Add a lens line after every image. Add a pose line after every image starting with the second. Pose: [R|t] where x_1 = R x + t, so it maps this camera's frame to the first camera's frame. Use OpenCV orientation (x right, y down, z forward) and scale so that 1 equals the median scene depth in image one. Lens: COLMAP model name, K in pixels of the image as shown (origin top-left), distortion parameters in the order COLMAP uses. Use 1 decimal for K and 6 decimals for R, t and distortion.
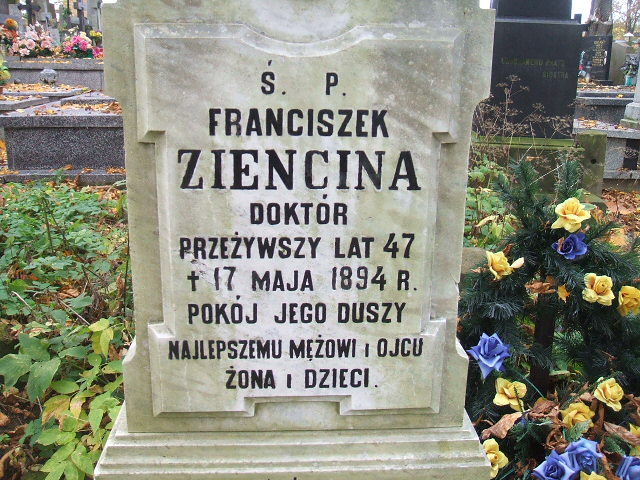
lens RADIAL K [[704.7, 0, 316.2], [0, 704.7, 243.6], [0, 0, 1]] dist [-0.096361, 0.000000]
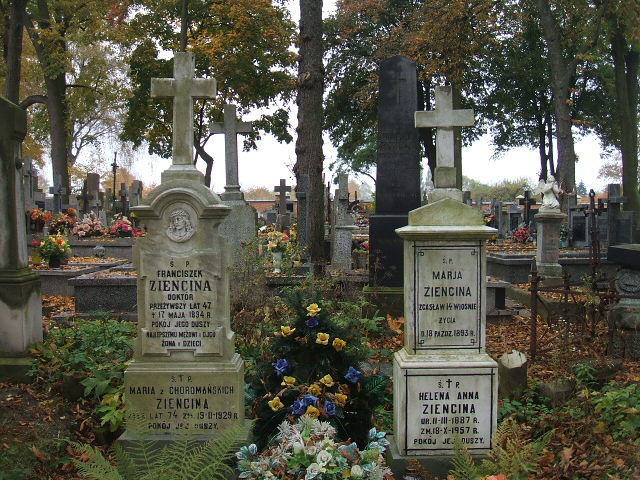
lens RADIAL K [[704.7, 0, 319.2], [0, 704.7, 242.4], [0, 0, 1]] dist [-0.096361, 0.000000]
pose [[0.998930, -0.019132, -0.042112, 0.817038], [0.008759, 0.972217, -0.233919, 0.518480], [0.045418, 0.233300, 0.971344, -2.511832]]
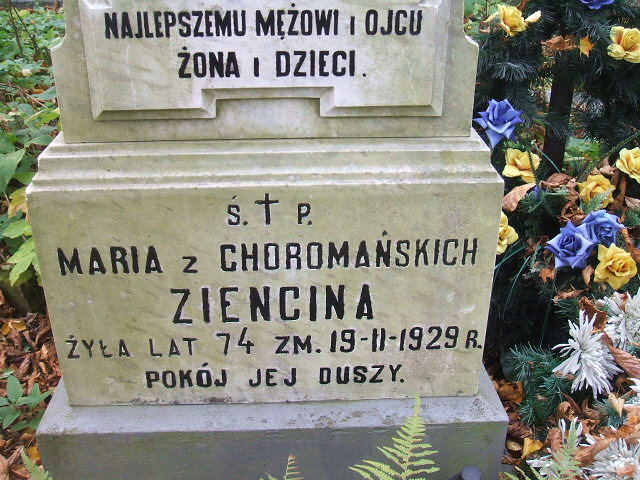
lens RADIAL K [[704.7, 0, 317.2], [0, 704.7, 238.0], [0, 0, 1]] dist [-0.096361, 0.000000]
pose [[0.999967, -0.007247, -0.003787, 0.031829], [0.007802, 0.984263, 0.176535, 0.239084], [0.002448, -0.176559, 0.984287, 0.167164]]
